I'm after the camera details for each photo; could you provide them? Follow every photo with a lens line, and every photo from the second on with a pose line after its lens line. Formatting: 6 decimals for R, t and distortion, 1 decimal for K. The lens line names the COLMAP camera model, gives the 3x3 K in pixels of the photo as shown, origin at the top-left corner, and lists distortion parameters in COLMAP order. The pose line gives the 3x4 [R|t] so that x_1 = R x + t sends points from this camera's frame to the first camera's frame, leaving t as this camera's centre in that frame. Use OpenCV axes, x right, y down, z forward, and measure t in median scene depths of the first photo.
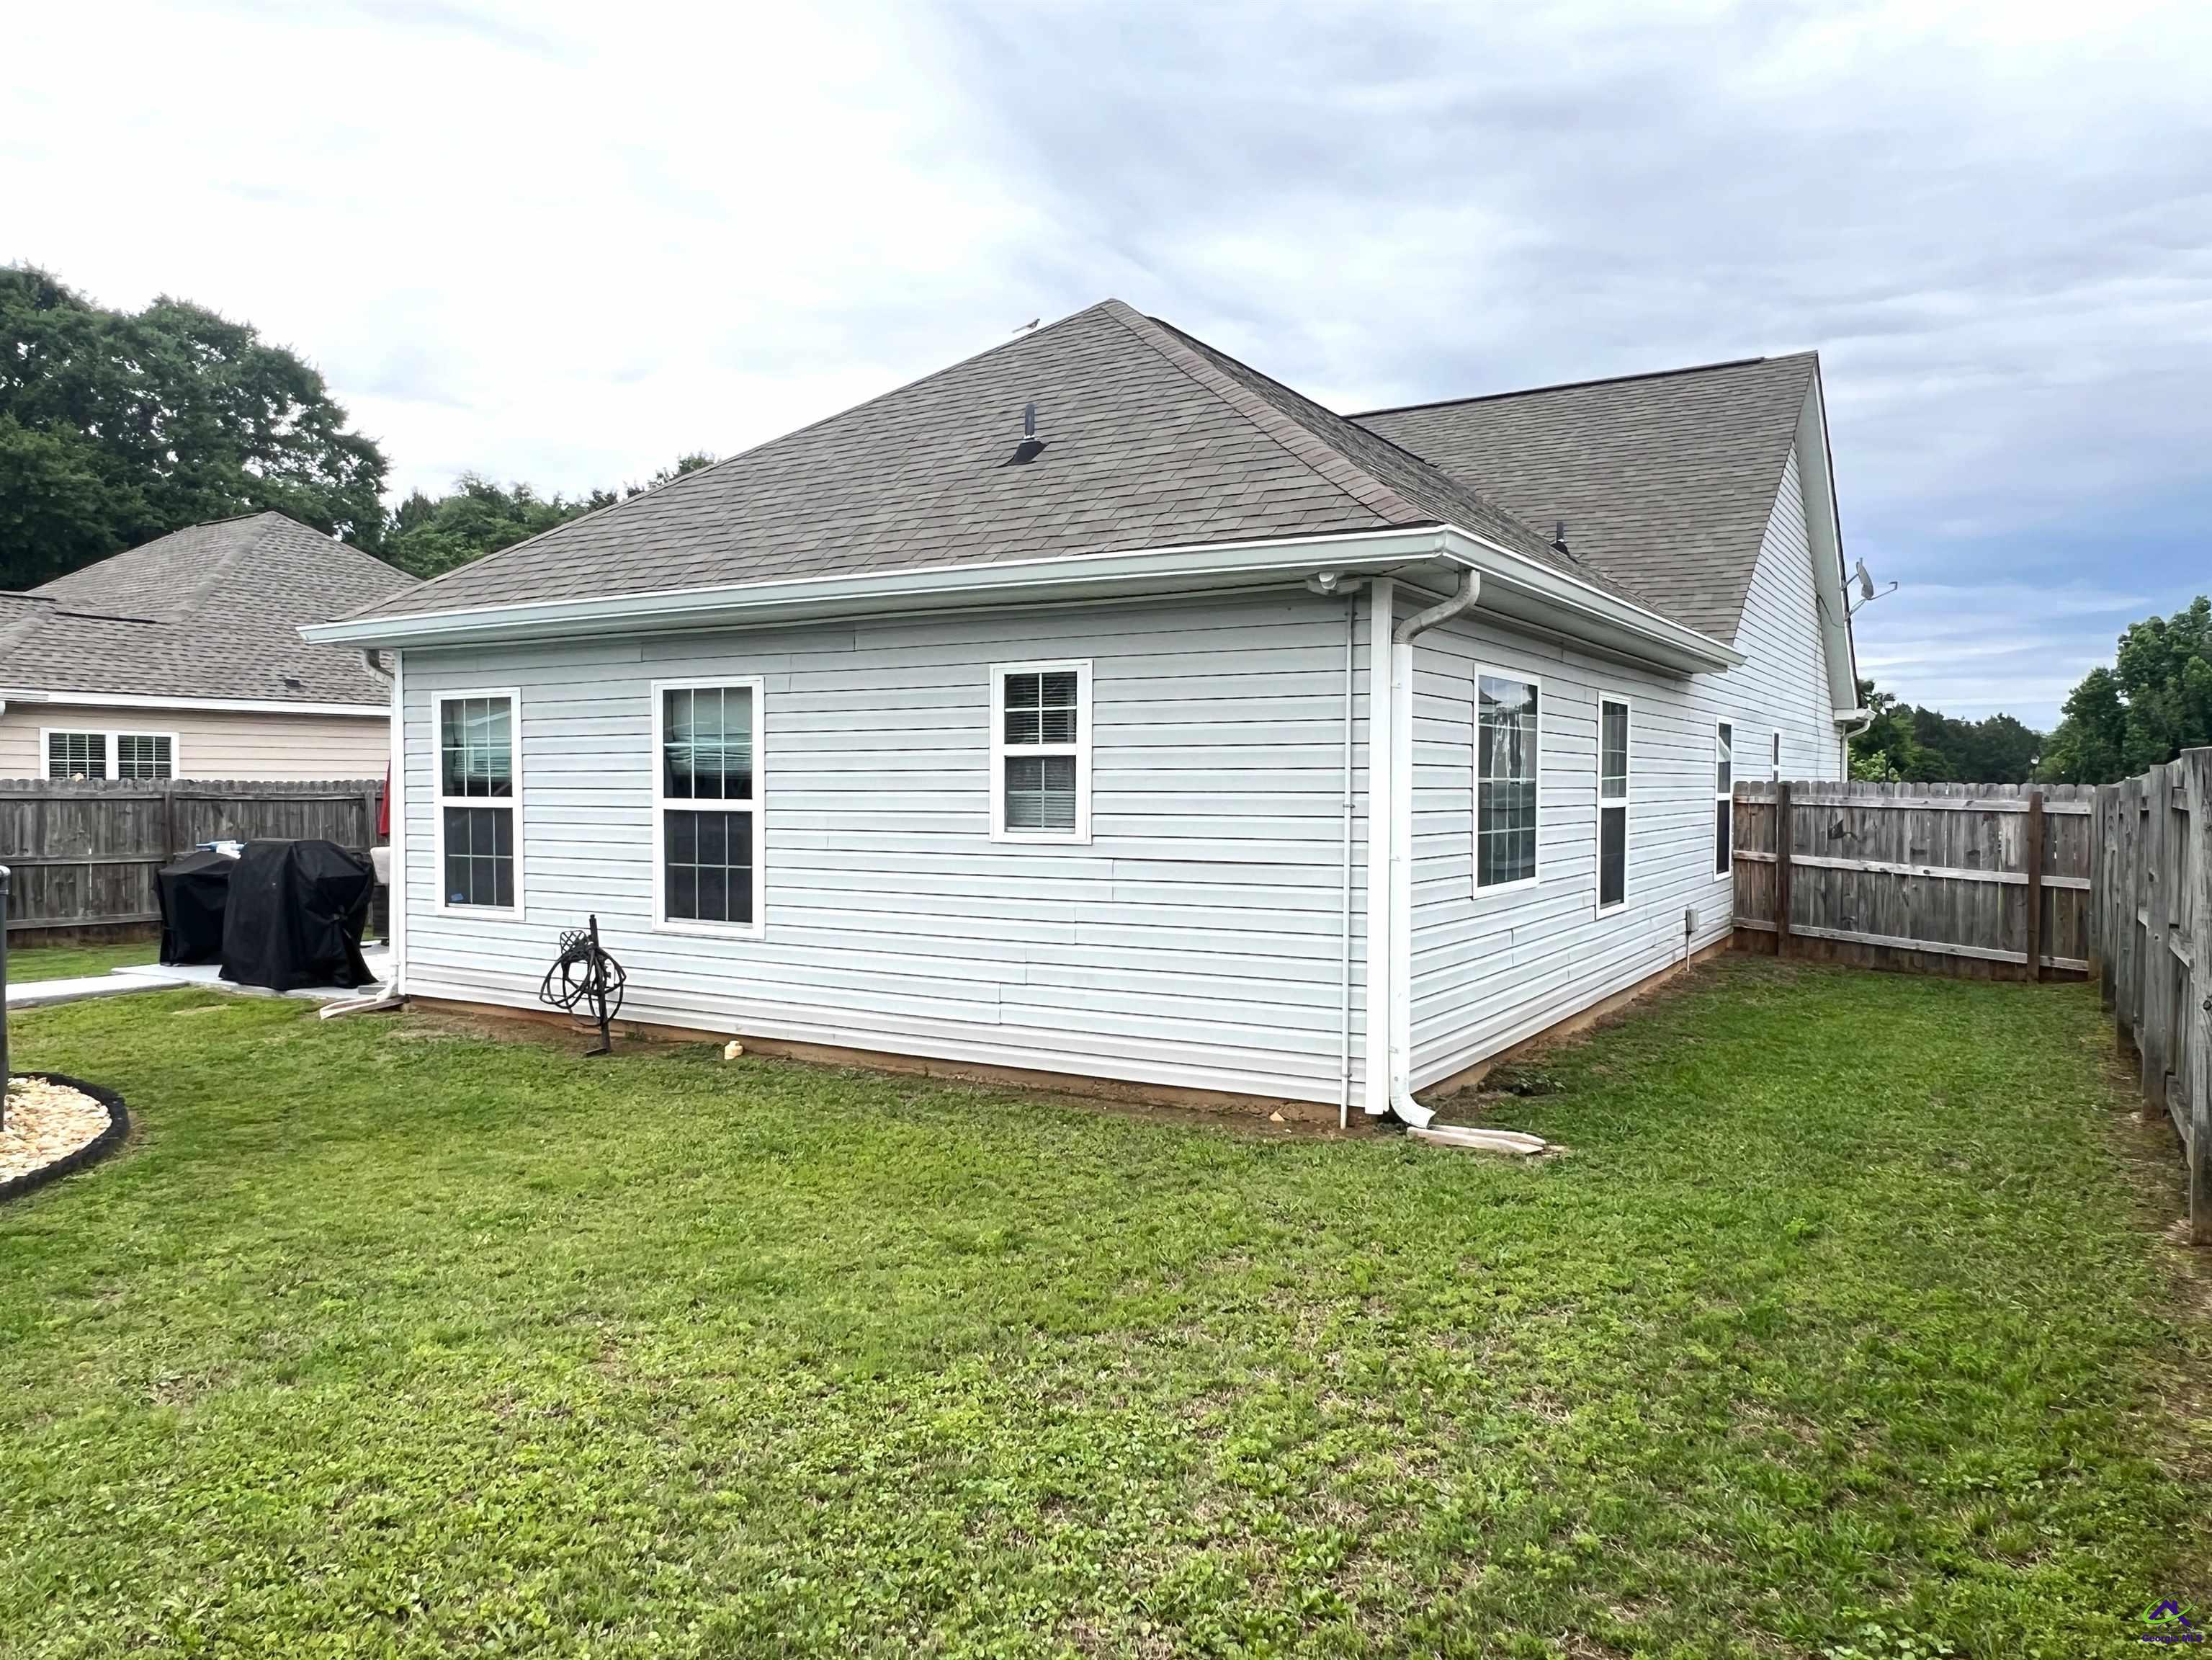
lens RADIAL K [[1518.6, 0, 1106.0], [0, 1518.6, 830.0], [0, 0, 1]] dist [-0.000192, -0.000161]
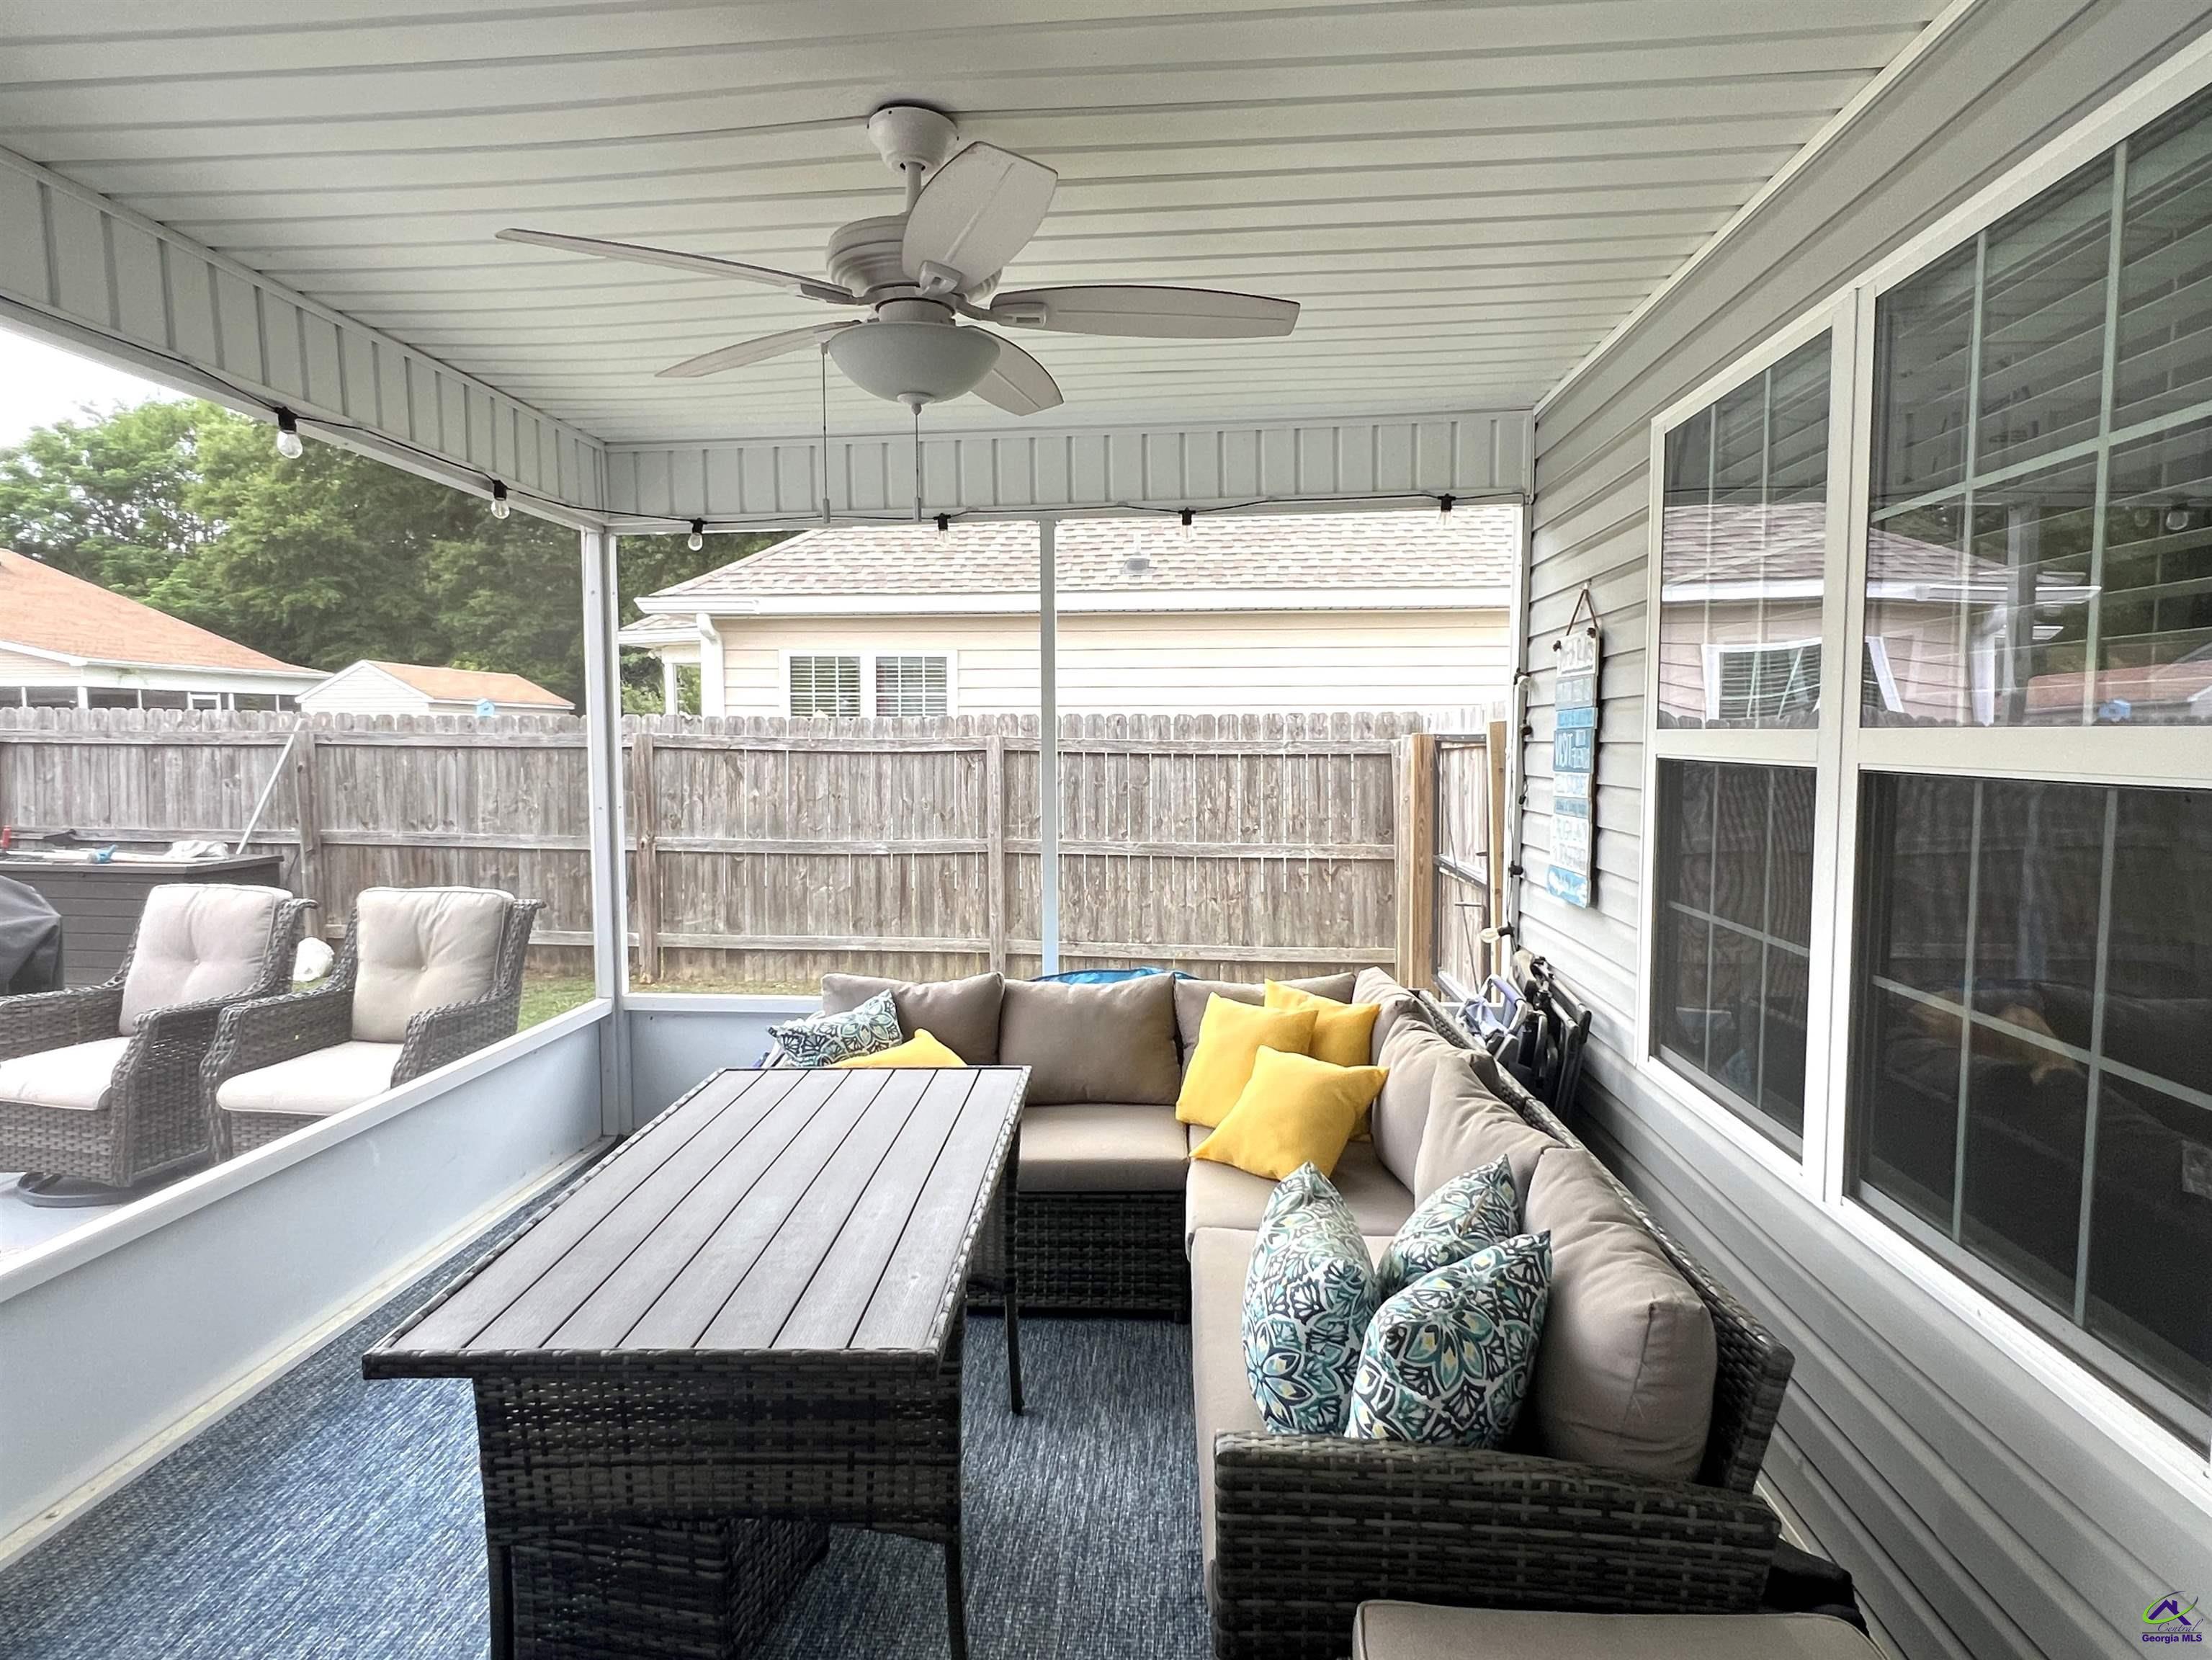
lens RADIAL K [[1198.3, 0, 1106.0], [0, 1198.3, 830.0], [0, 0, 1]] dist [-0.000696, -0.001277]
pose [[0.449484, 0.072764, -0.890320, -0.104565], [-0.025919, 0.997320, 0.068424, -0.023274], [0.892912, -0.007679, 0.450166, 0.876484]]
